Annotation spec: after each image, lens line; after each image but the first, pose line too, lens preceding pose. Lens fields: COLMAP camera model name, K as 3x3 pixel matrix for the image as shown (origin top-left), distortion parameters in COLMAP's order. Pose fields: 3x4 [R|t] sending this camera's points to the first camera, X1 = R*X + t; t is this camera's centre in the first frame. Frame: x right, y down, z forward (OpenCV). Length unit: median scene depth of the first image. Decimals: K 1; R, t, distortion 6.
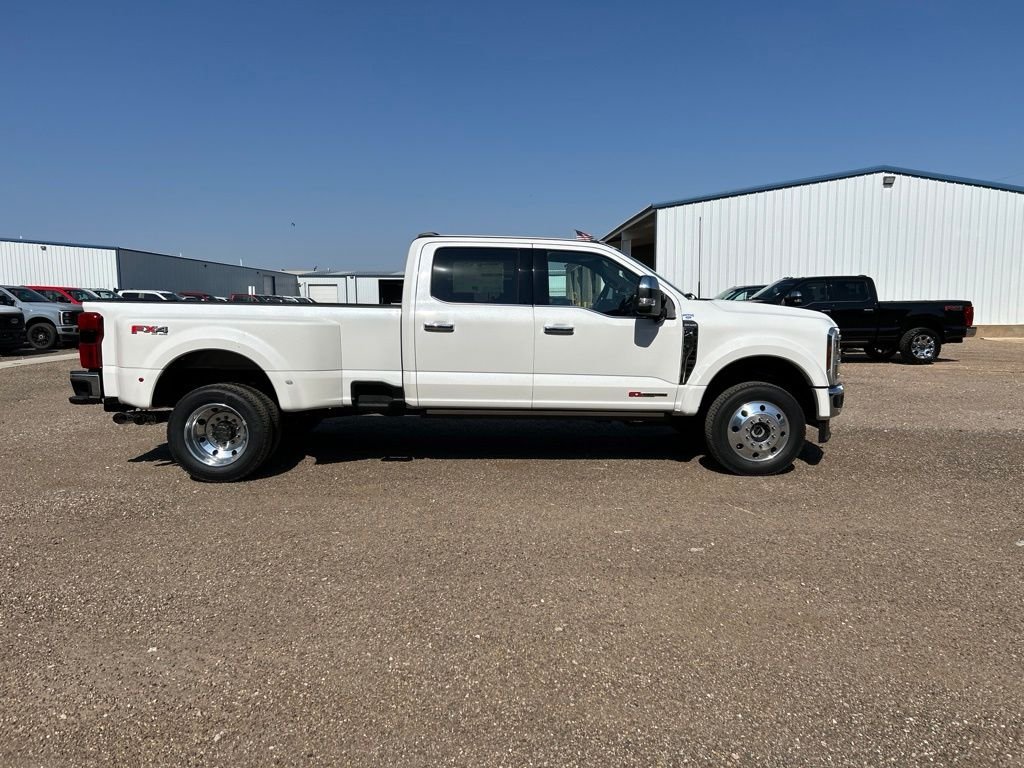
lens RADIAL K [[776.1, 0, 512.0], [0, 776.1, 384.0], [0, 0, 1]] dist [0.033665, -0.007597]
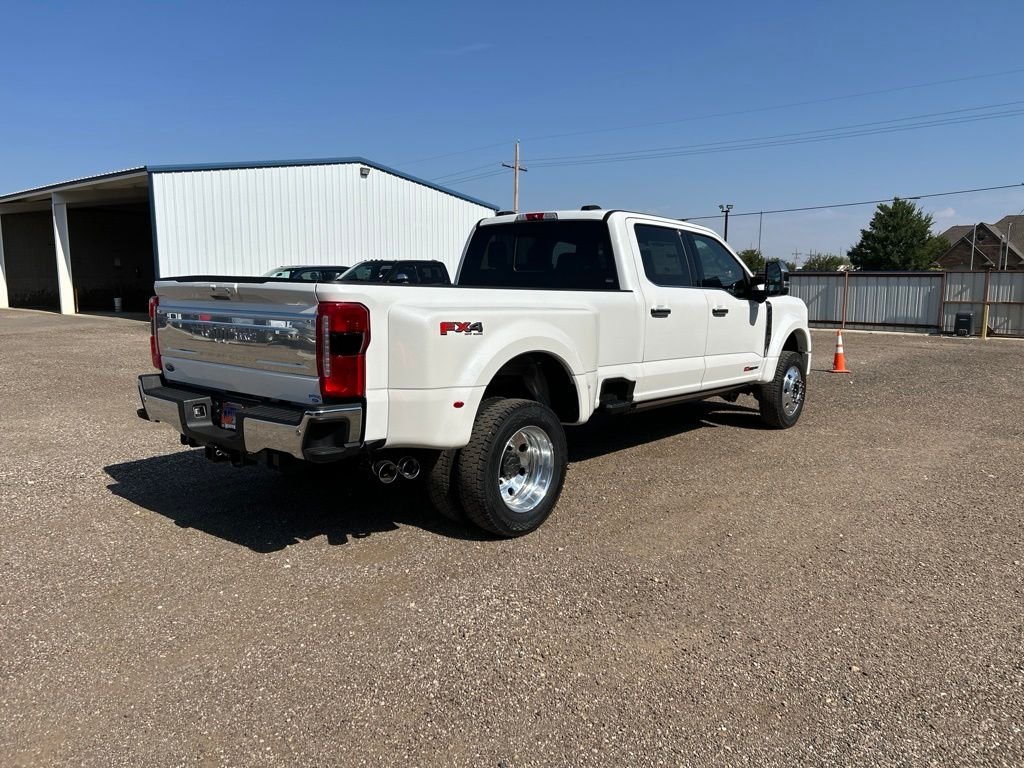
lens RADIAL K [[766.4, 0, 511.3], [0, 766.4, 403.2], [0, 0, 1]] dist [0.050073, -0.001063]
pose [[0.656532, -0.111851, 0.745959, -0.892153], [0.073245, 0.993725, 0.084537, -0.055746], [-0.750734, -0.000864, 0.660604, 0.523173]]
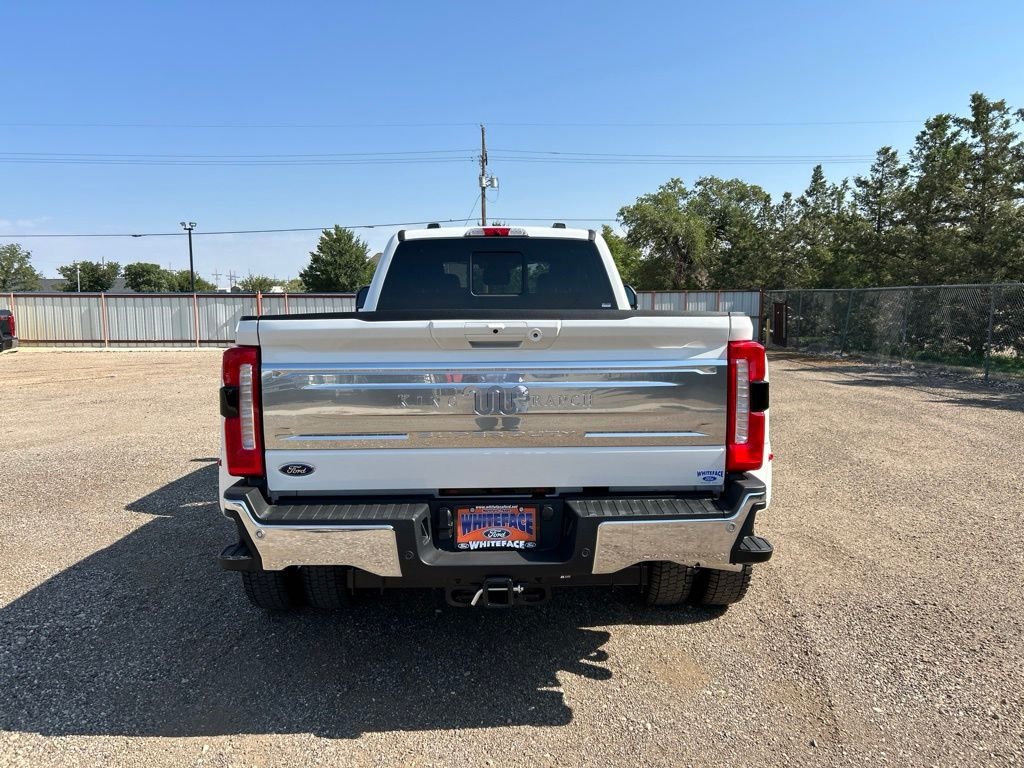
lens RADIAL K [[782.3, 0, 512.0], [0, 782.3, 384.0], [0, 0, 1]] dist [0.011550, -0.000429]
pose [[-0.004372, -0.103713, 0.994598, -0.958882], [0.115952, 0.987846, 0.103519, -0.113387], [-0.993245, 0.115778, 0.007707, 1.005058]]
